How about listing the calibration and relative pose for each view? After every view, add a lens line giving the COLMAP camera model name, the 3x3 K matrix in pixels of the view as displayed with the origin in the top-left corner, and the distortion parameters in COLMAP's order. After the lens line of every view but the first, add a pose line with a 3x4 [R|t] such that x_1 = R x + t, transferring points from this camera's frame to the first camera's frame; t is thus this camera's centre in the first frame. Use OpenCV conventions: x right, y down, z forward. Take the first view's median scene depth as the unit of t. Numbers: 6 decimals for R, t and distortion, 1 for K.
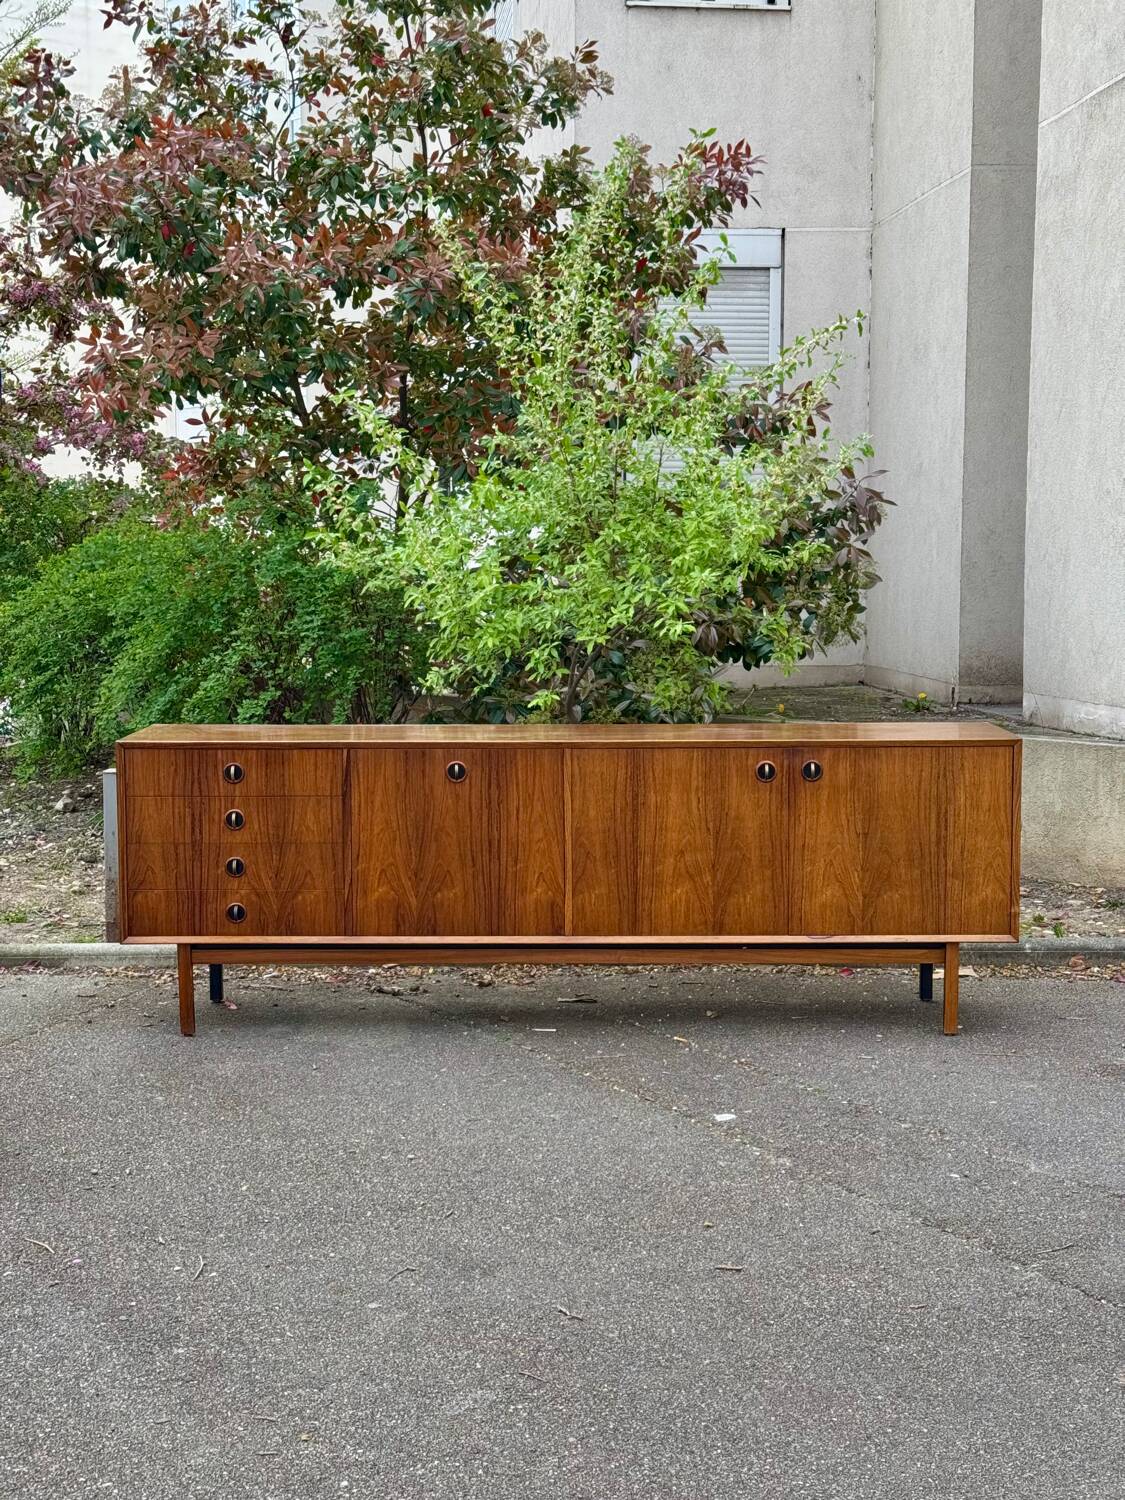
lens RADIAL K [[2065.7, 0, 562.5], [0, 2065.7, 750.0], [0, 0, 1]] dist [0.189545, -0.362769]
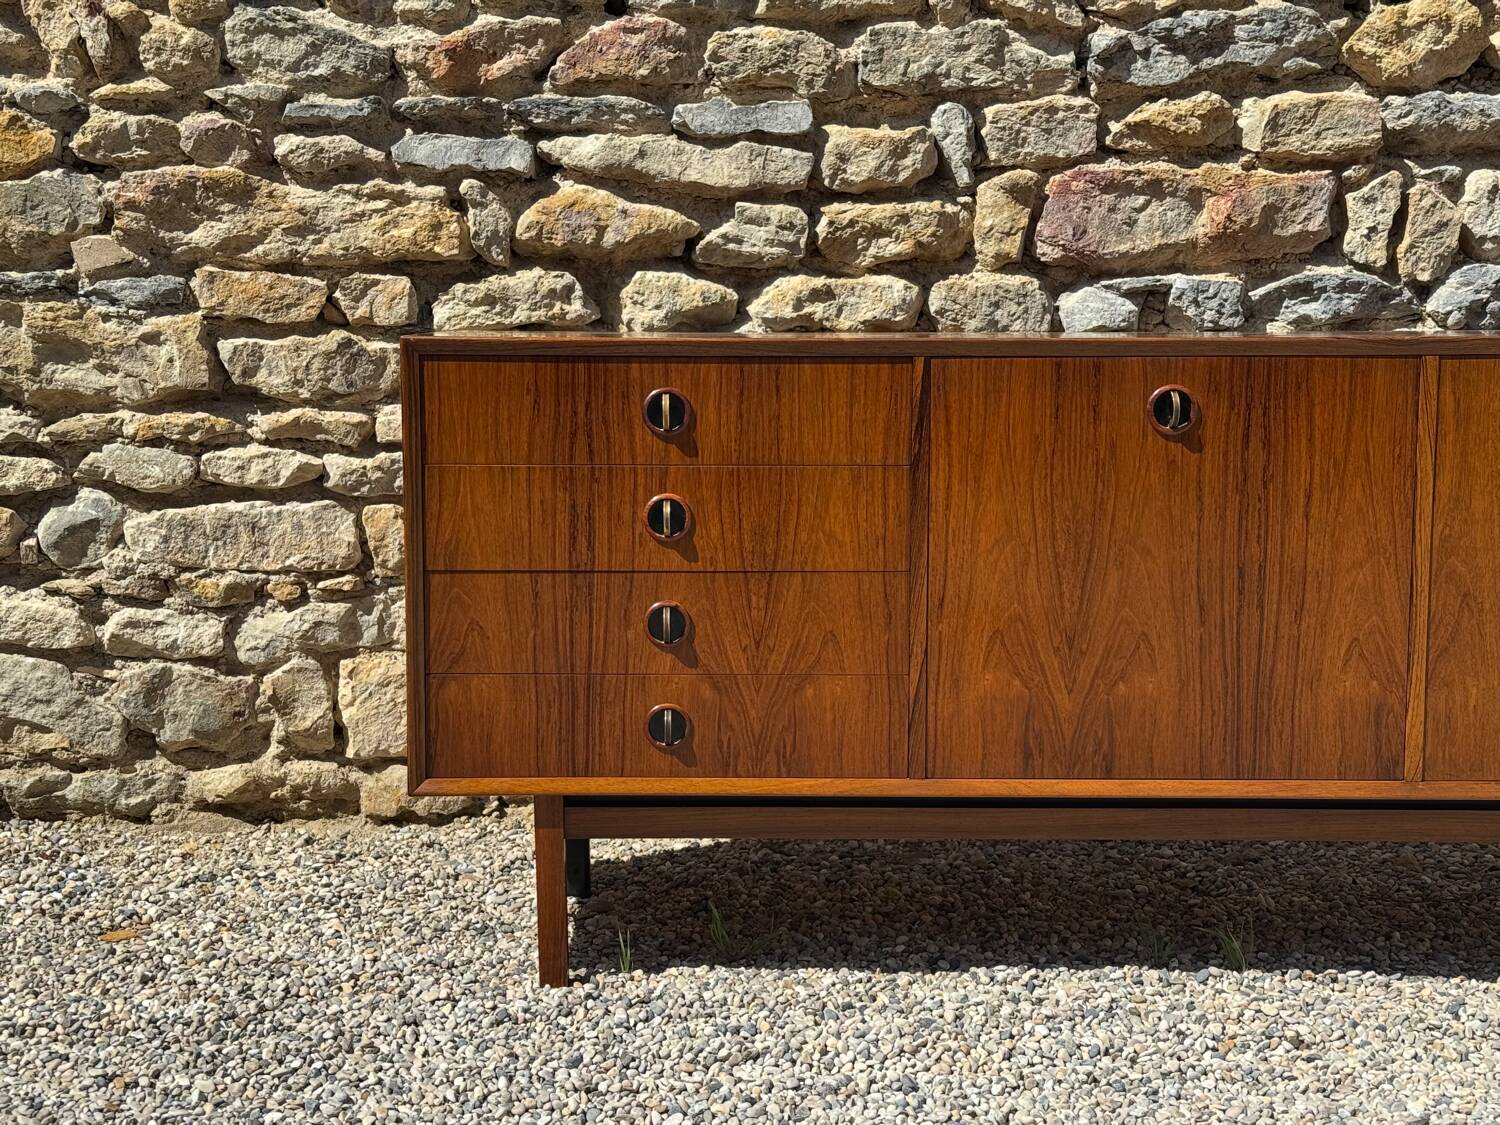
lens RADIAL K [[2065.7, 0, 747.8], [0, 2065.7, 565.7], [0, 0, 1]] dist [0.189545, -0.362769]
pose [[0.999676, 0.001547, 0.025410, -0.152137], [-0.002034, 0.999814, 0.019158, 0.035442], [-0.025375, -0.019204, 0.999494, 0.557360]]
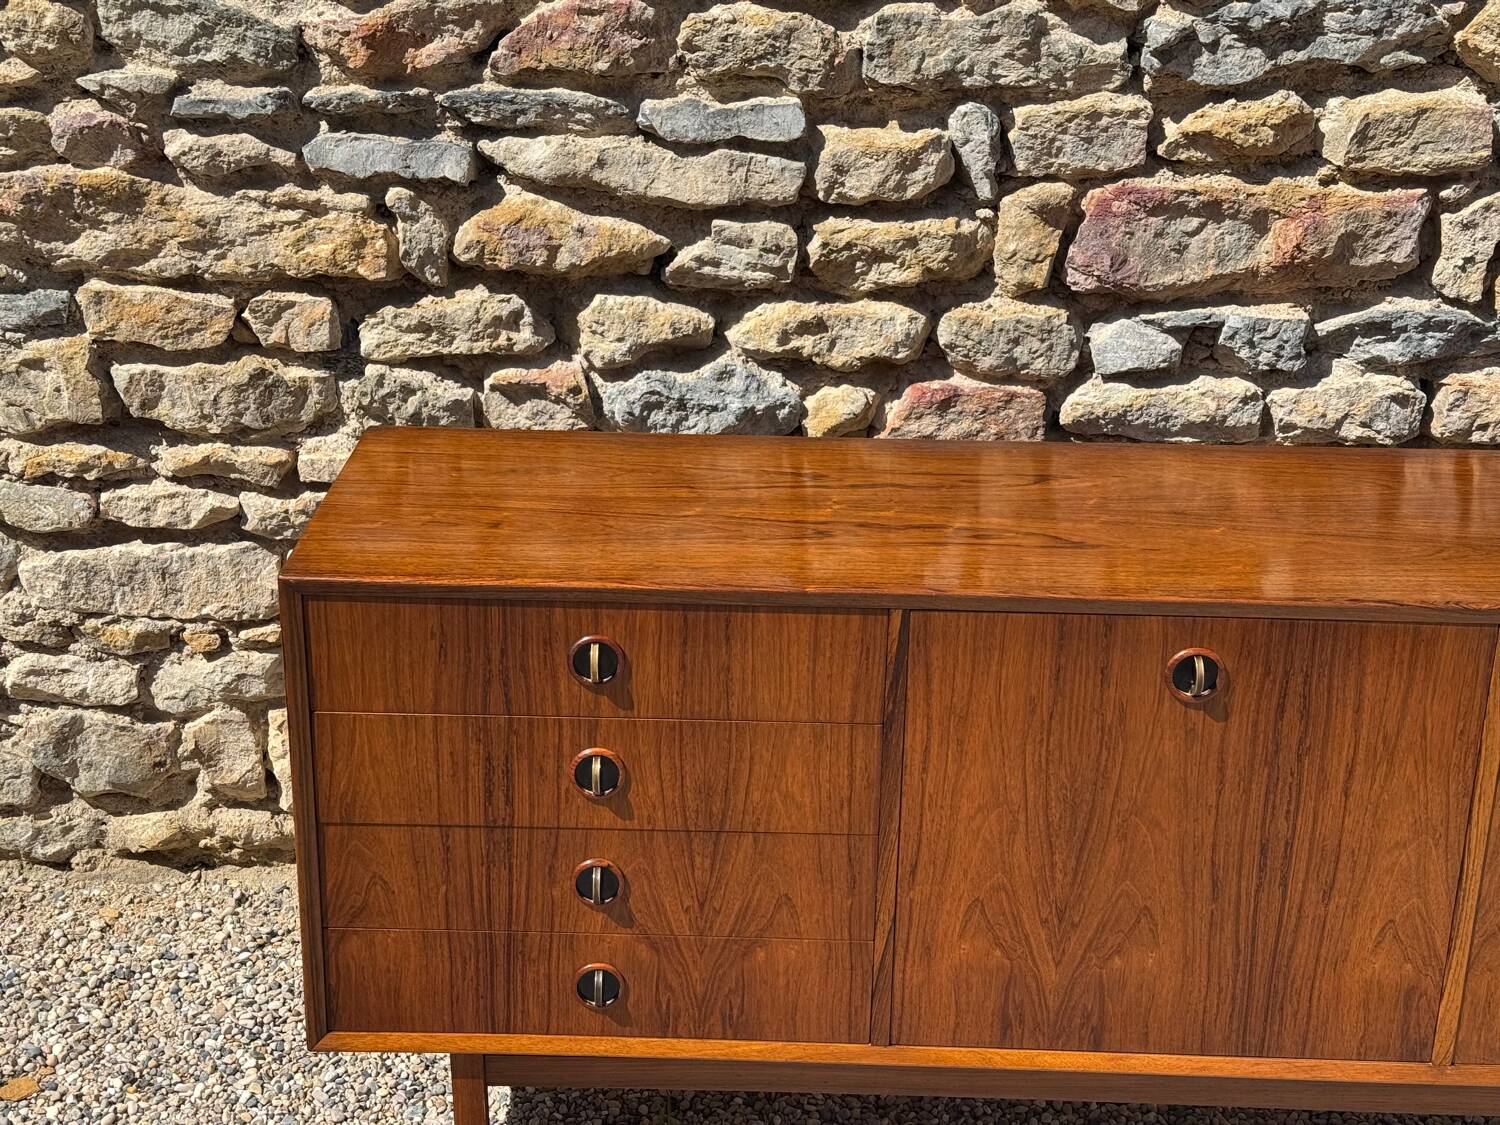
lens RADIAL K [[2067.6, 0, 750.0], [0, 2067.6, 562.5], [0, 0, 1]] dist [0.211580, -0.477732]
pose [[0.999768, 0.021340, 0.002902, -0.132001], [-0.021331, 0.962605, 0.270066, -0.107776], [0.002970, -0.270066, 0.962837, 0.643373]]
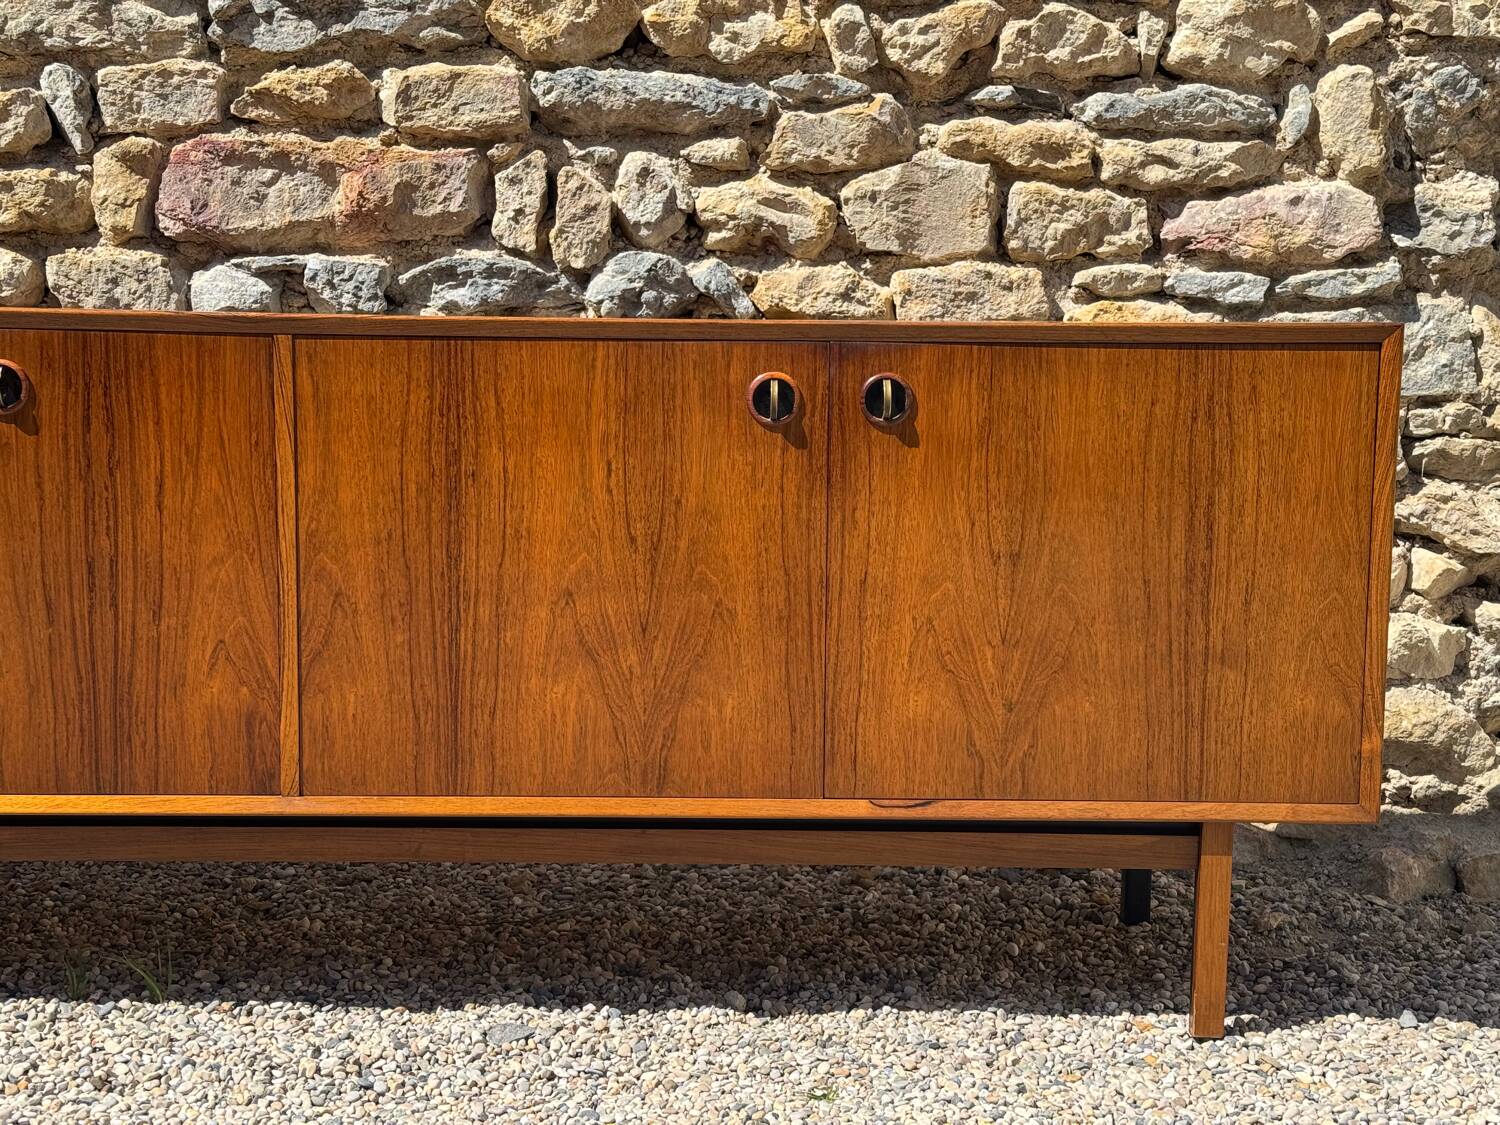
lens RADIAL K [[2065.4, 0, 746.0], [0, 2065.4, 559.3], [0, 0, 1]] dist [0.192970, -0.385753]
pose [[0.999752, 0.012848, 0.018177, 0.085509], [-0.013034, 0.999863, 0.010157, 0.037810], [-0.018044, -0.010391, 0.999783, 0.589115]]
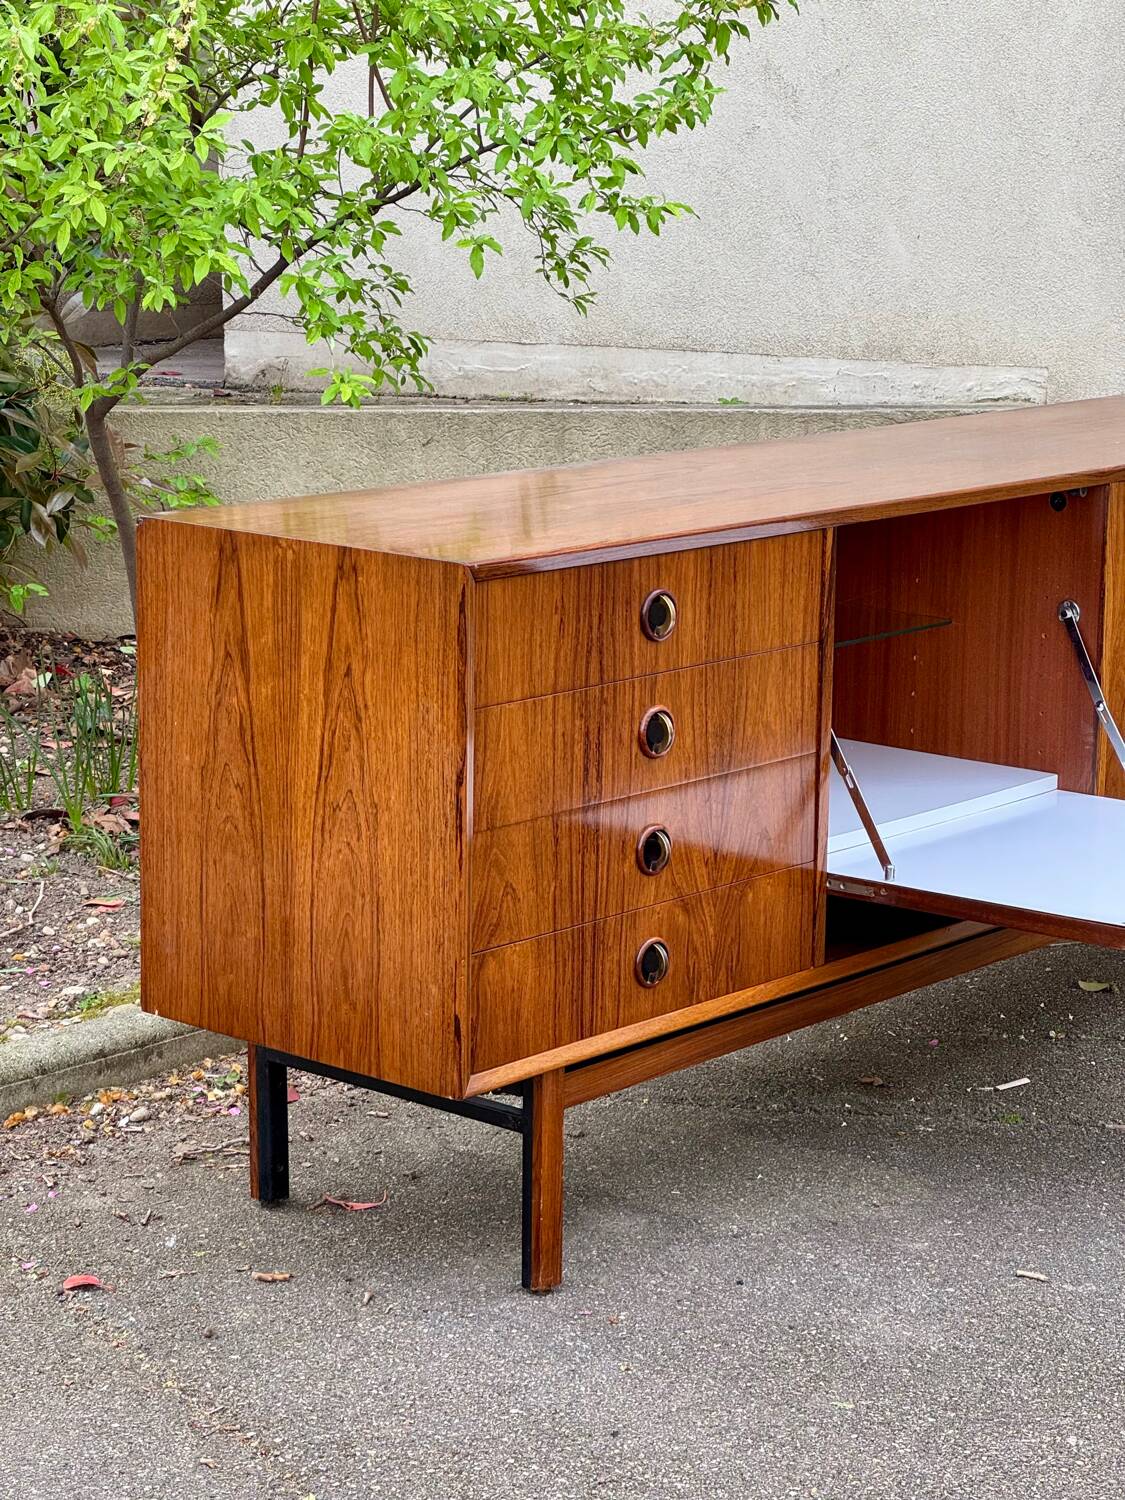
lens RADIAL K [[3347.5, 0, 599.7], [0, 3347.5, 747.3], [0, 0, 1]] dist [-0.116710, 5.693837]
pose [[0.640335, -0.141757, 0.754901, -0.648467], [0.067318, 0.989397, 0.128690, -0.046478], [-0.765140, -0.031586, 0.643089, 0.598105]]
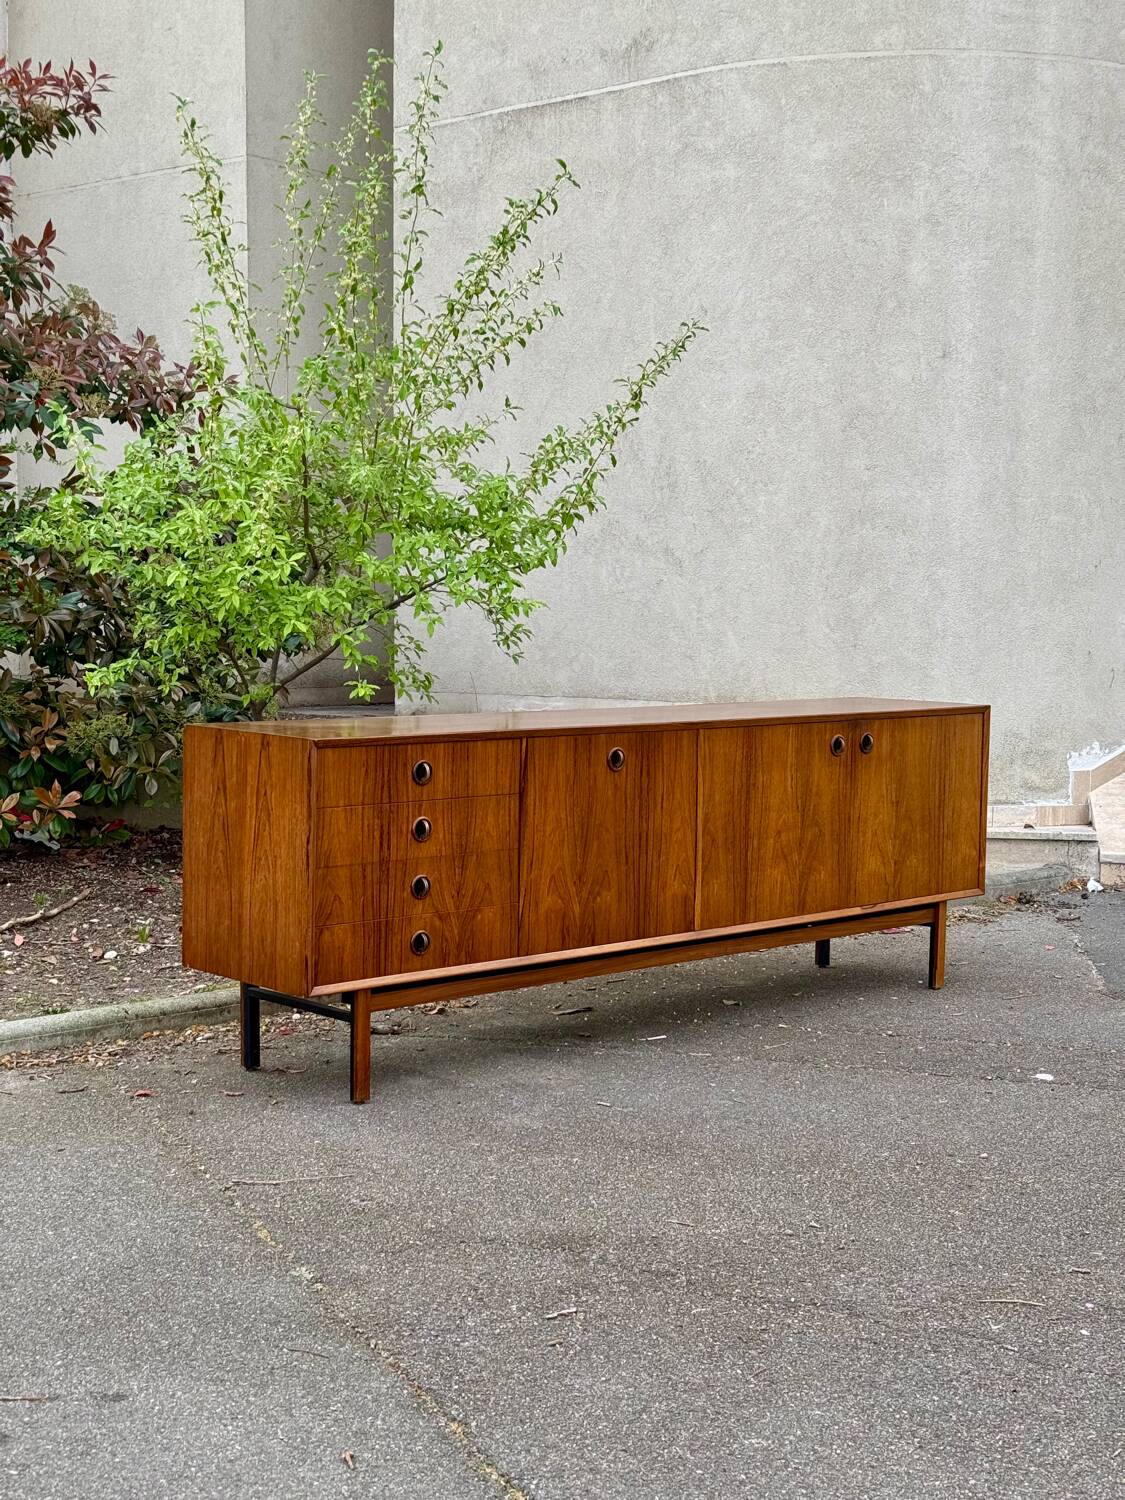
lens RADIAL K [[2067.6, 0, 562.7], [0, 2067.6, 786.6], [0, 0, 1]] dist [0.211580, -0.477732]
pose [[0.722003, -0.052361, 0.689906, -0.683631], [0.055282, 0.998310, 0.017914, 0.005090], [-0.689678, 0.025205, 0.723677, 0.368044]]
